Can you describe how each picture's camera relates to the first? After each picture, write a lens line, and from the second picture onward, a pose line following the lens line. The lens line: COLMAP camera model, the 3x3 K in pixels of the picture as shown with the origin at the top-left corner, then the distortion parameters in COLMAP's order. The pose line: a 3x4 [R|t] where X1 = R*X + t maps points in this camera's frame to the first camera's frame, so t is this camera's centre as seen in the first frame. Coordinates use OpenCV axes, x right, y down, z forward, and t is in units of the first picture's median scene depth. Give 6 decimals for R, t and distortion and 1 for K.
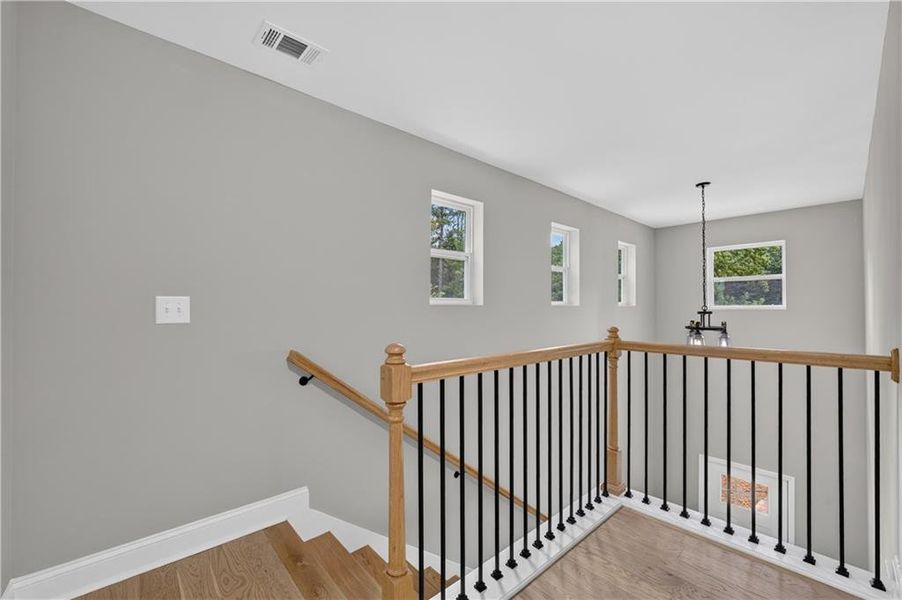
lens RADIAL K [[367.0, 0, 452.3], [0, 367.0, 299.1], [0, 0, 1]] dist [-0.021025, 0.000410]
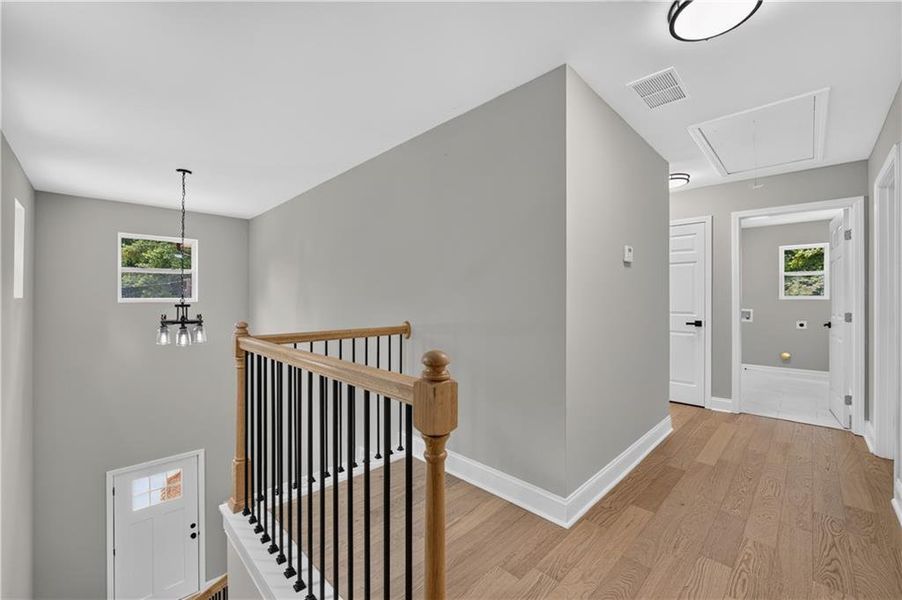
lens RADIAL K [[367.0, 0, 452.3], [0, 367.0, 299.1], [0, 0, 1]] dist [-0.021025, 0.000410]
pose [[-0.057945, -0.000726, 0.998320, -0.306131], [-0.020281, 0.999794, -0.000450, 0.006160], [-0.998114, -0.020273, -0.057948, 0.351745]]
